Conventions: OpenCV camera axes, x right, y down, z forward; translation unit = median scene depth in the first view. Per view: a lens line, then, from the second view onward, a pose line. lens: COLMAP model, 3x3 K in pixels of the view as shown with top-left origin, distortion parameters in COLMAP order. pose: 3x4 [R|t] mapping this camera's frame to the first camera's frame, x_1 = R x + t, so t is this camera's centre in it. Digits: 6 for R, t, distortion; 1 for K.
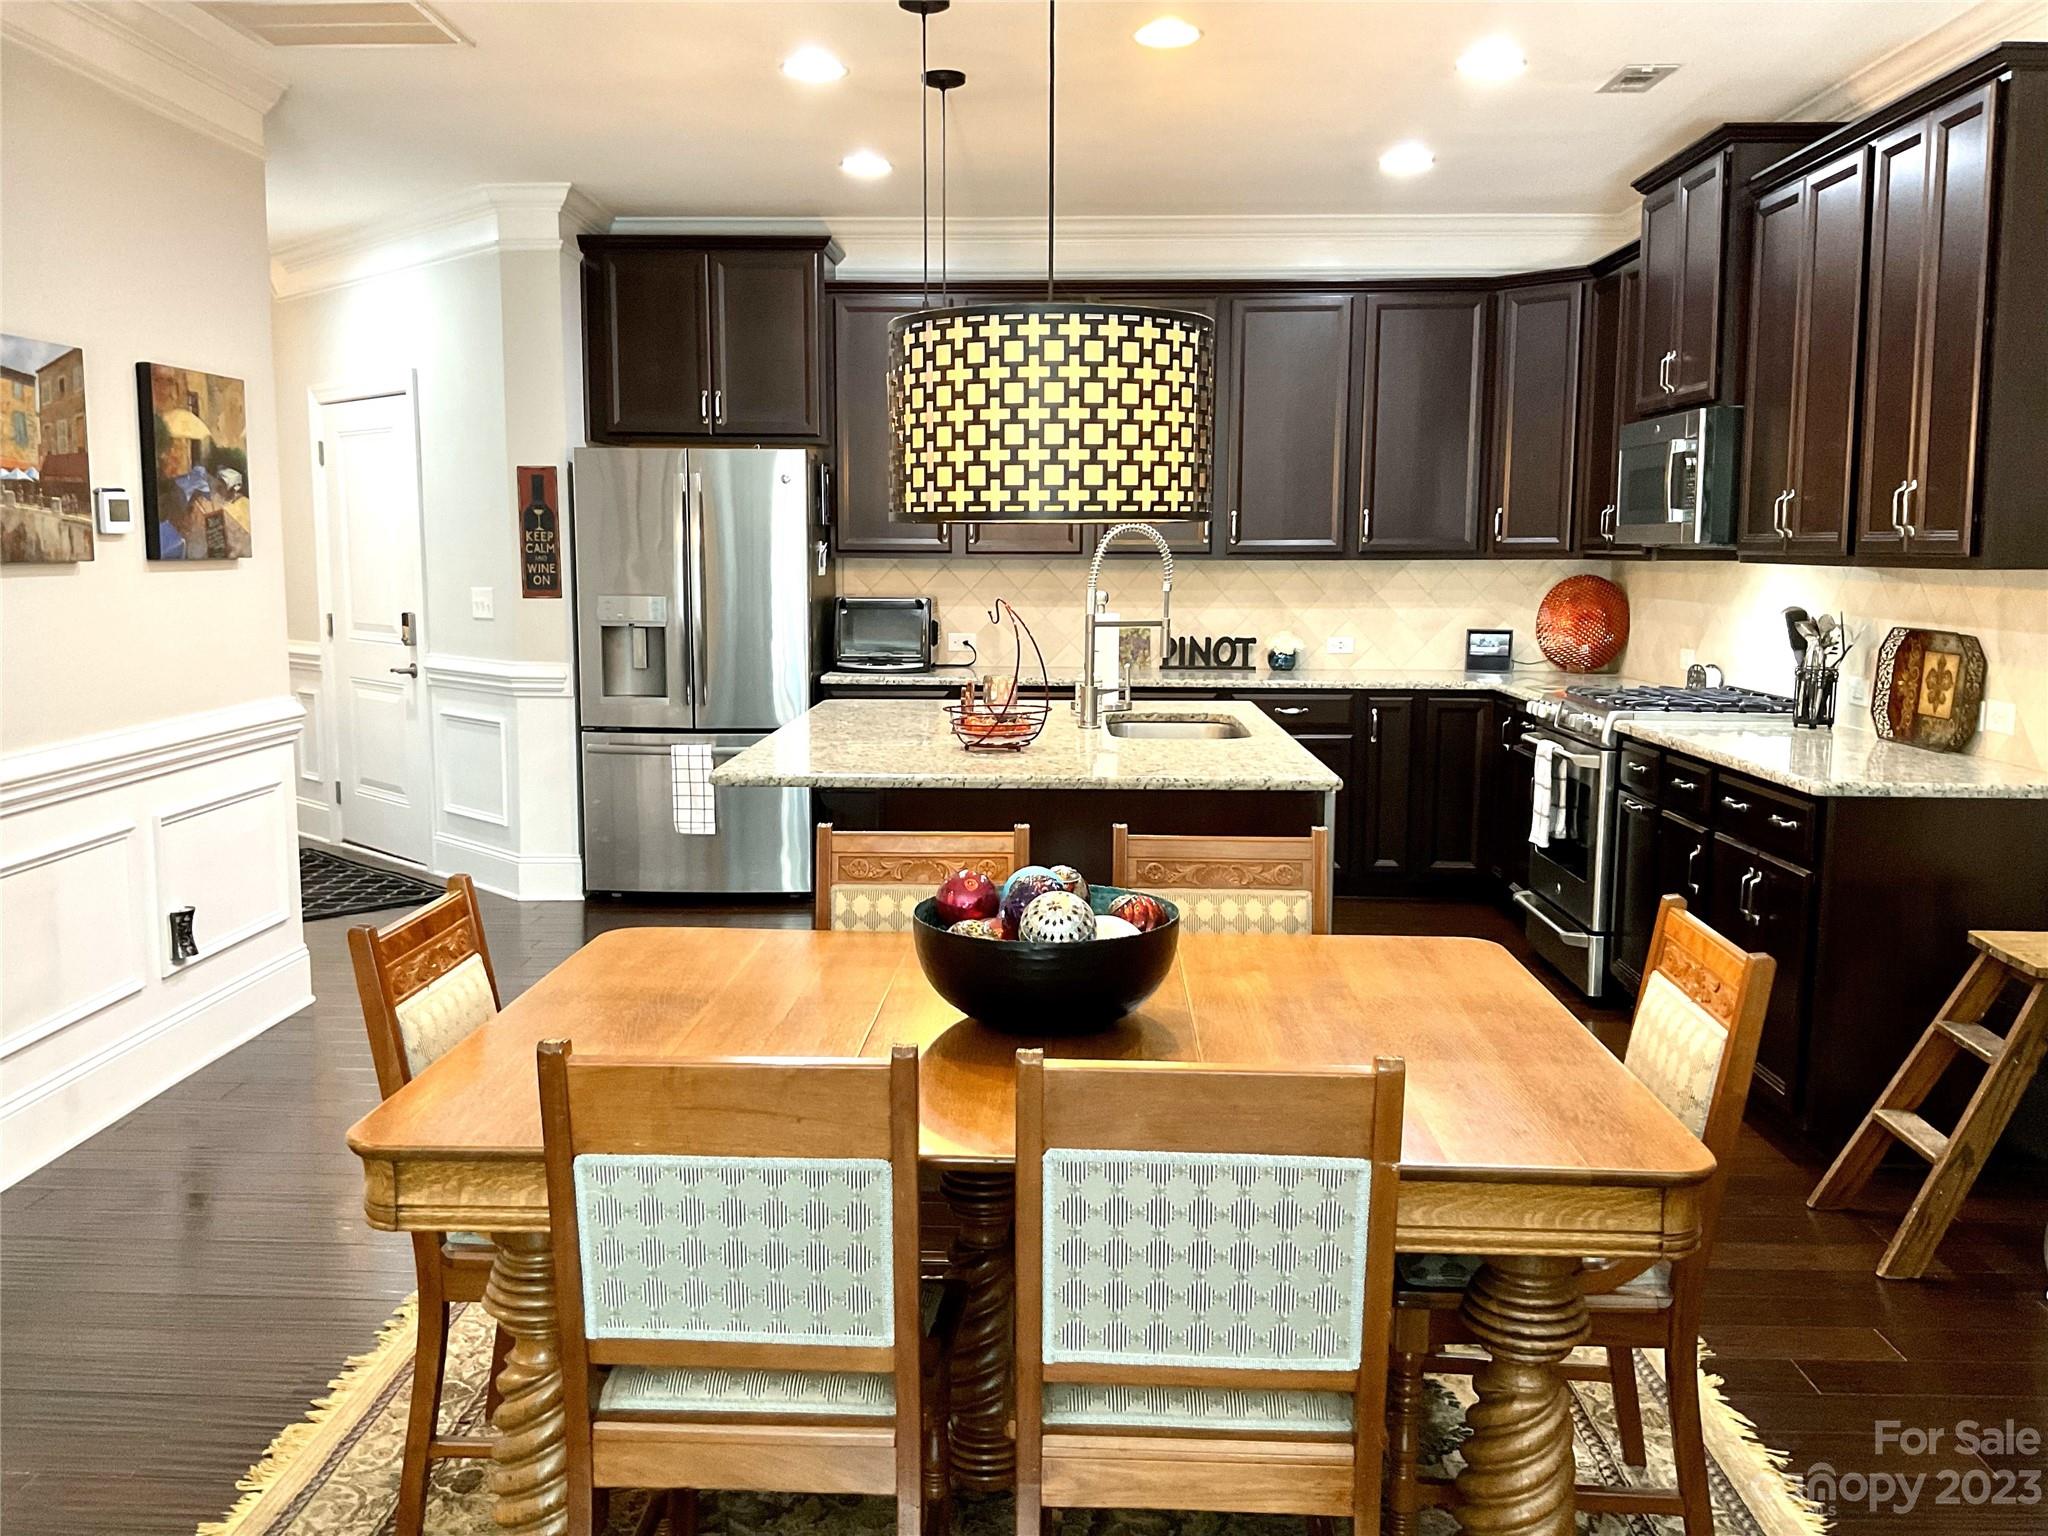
lens RADIAL K [[1693.1, 0, 1052.3], [0, 1693.1, 801.1], [0, 0, 1]] dist [0.076701, -0.127162]
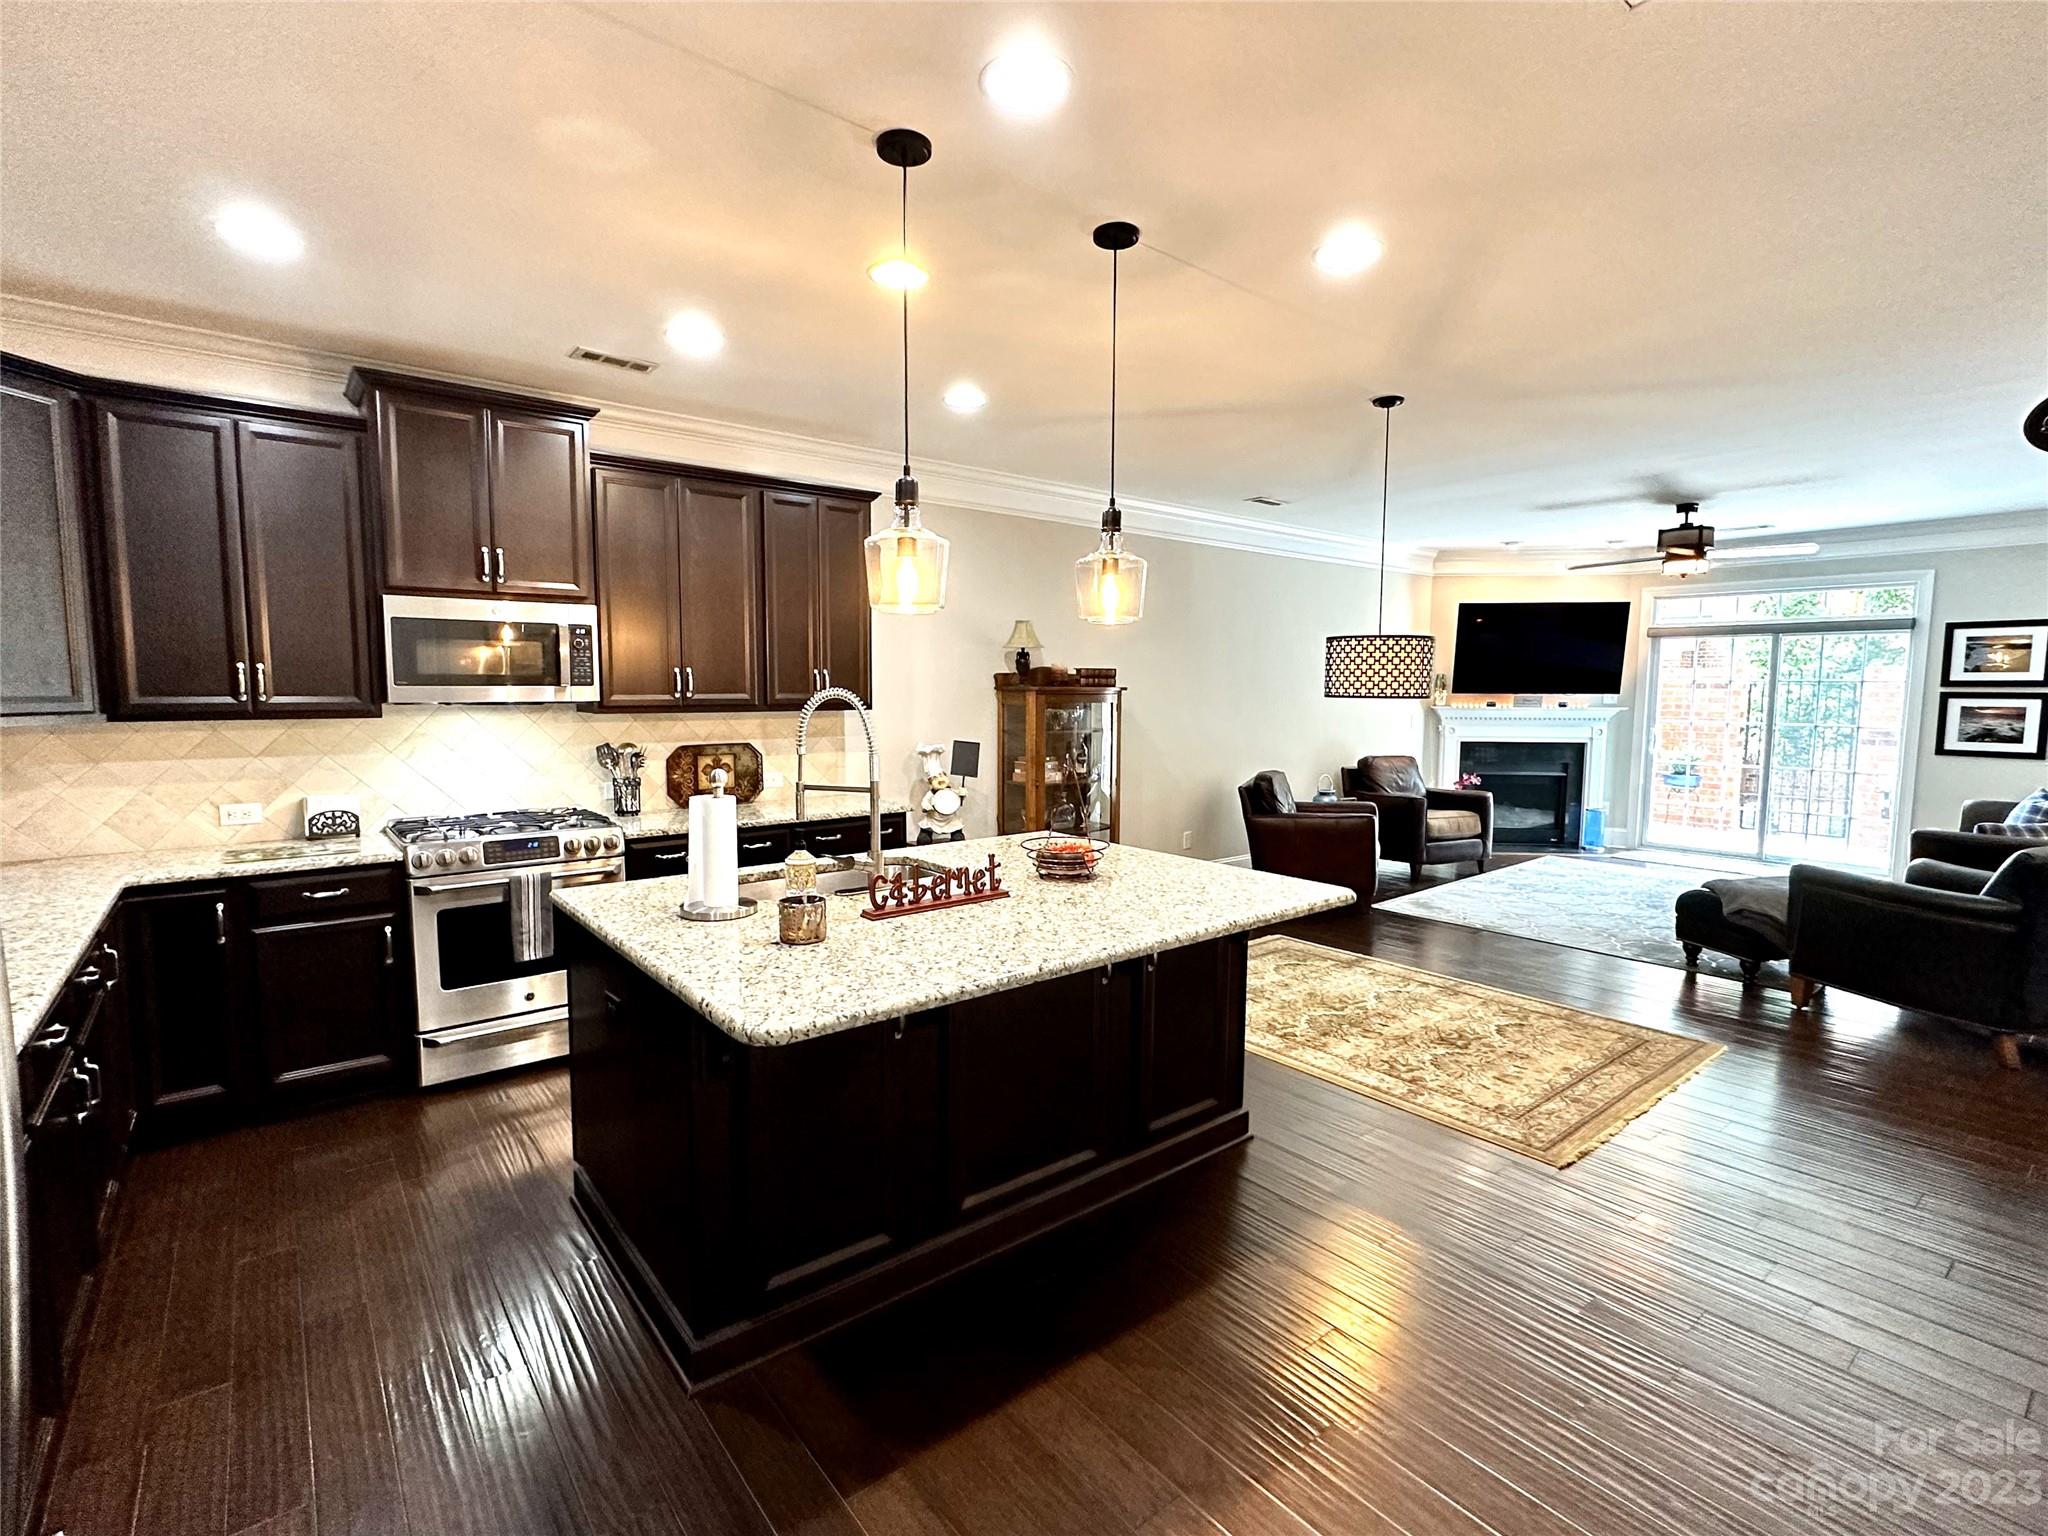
lens RADIAL K [[954.2, 0, 1022.7], [0, 954.2, 768.0], [0, 0, 1]] dist [-0.000588, 0.000521]
pose [[-0.641349, -0.075305, 0.763545, -0.448065], [0.105757, 0.976996, 0.185188, -0.206117], [-0.759926, 0.199521, -0.618631, 1.241015]]
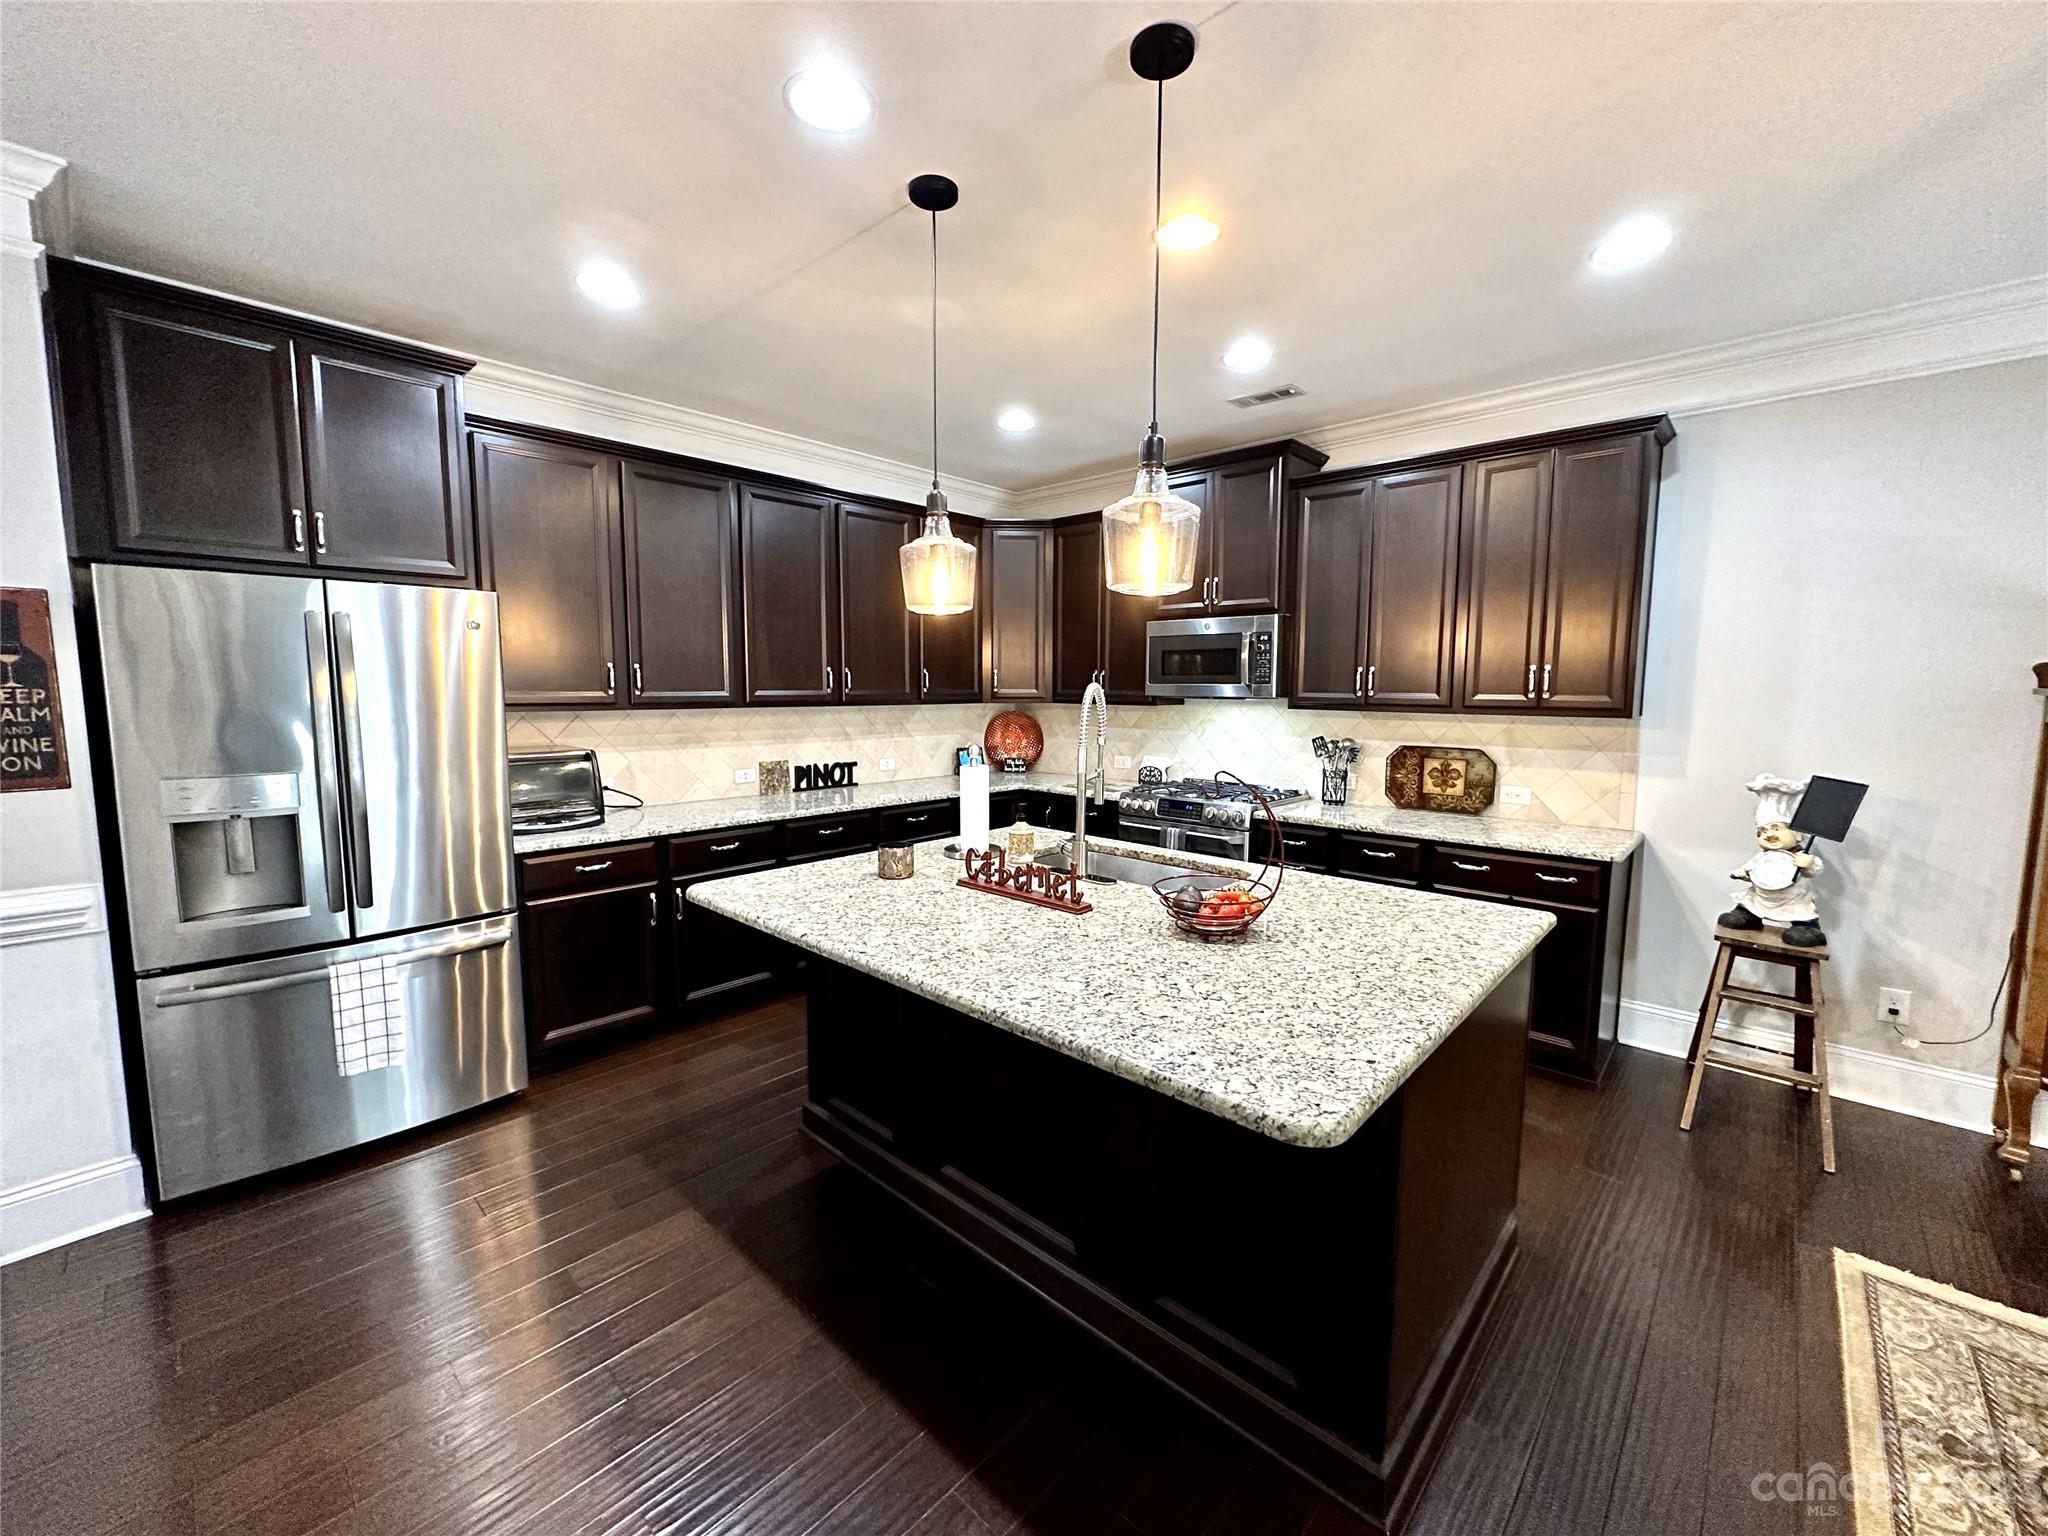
lens RADIAL K [[814.3, 0, 1024.3], [0, 814.3, 766.5], [0, 0, 1]] dist [-0.000812, 0.000291]
pose [[0.666516, -0.077302, 0.741472, -0.355904], [0.107298, 0.994201, 0.007199, -0.117340], [-0.737729, 0.074761, 0.670945, 0.670783]]
